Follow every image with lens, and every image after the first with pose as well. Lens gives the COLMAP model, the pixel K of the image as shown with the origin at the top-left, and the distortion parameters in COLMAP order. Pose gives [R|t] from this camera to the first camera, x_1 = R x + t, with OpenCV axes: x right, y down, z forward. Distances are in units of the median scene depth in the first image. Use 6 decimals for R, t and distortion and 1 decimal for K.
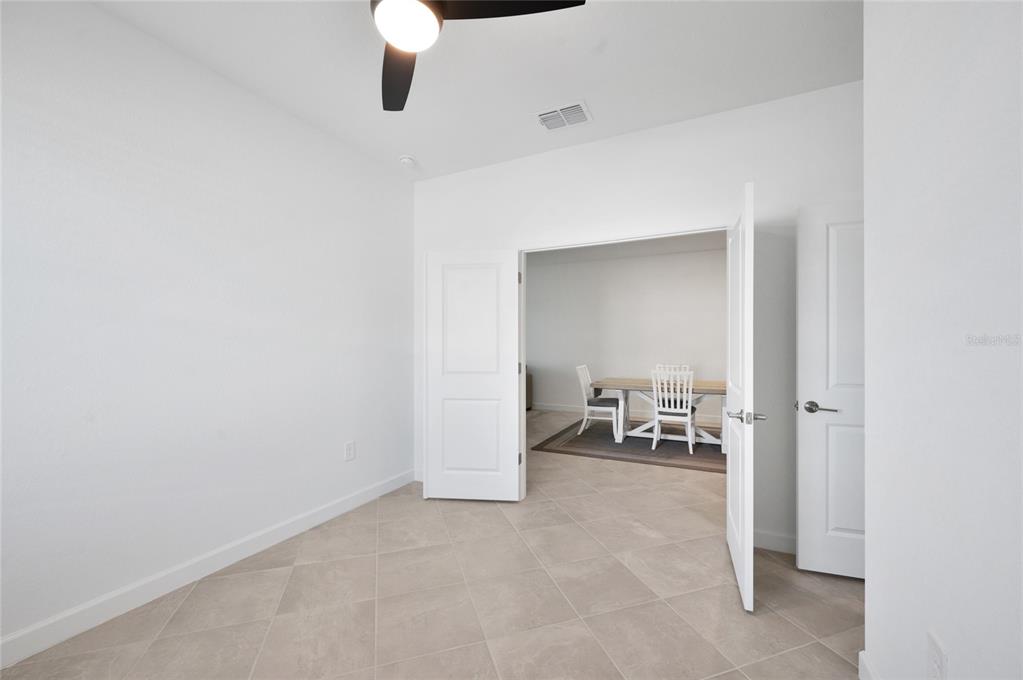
lens RADIAL K [[408.0, 0, 512.1], [0, 408.0, 342.2], [0, 0, 1]] dist [0.001281, 0.000047]
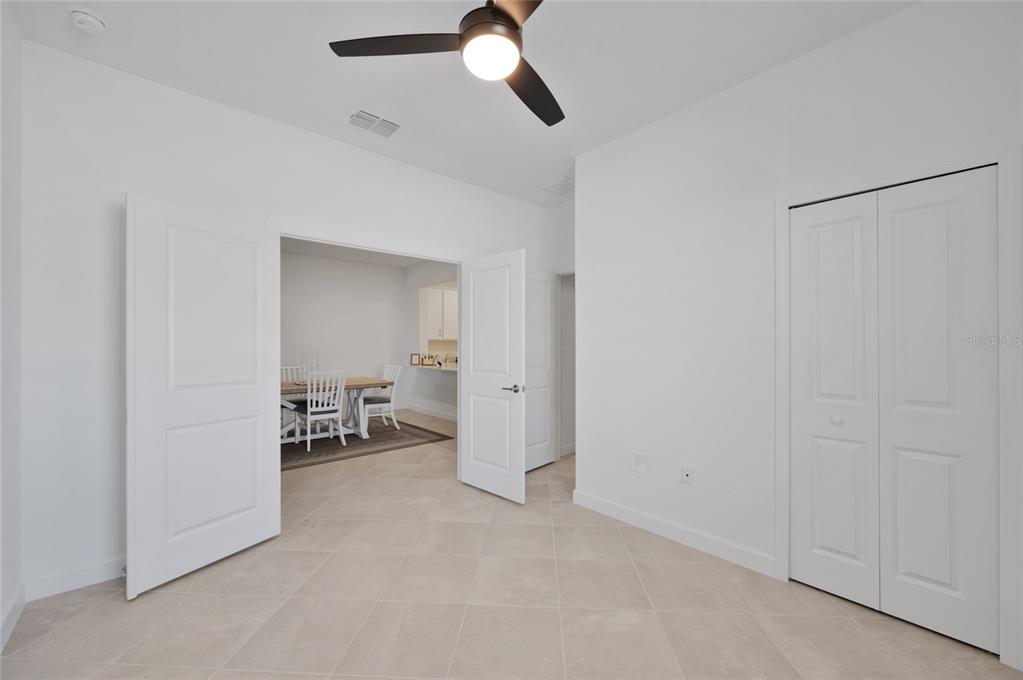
lens RADIAL K [[408.0, 0, 512.2], [0, 408.0, 341.8], [0, 0, 1]] dist [0.001281, 0.000047]
pose [[0.369707, 0.006088, 0.929128, -0.574476], [-0.002044, 0.999981, -0.005739, 0.001339], [-0.929146, 0.000222, 0.369713, 0.245937]]
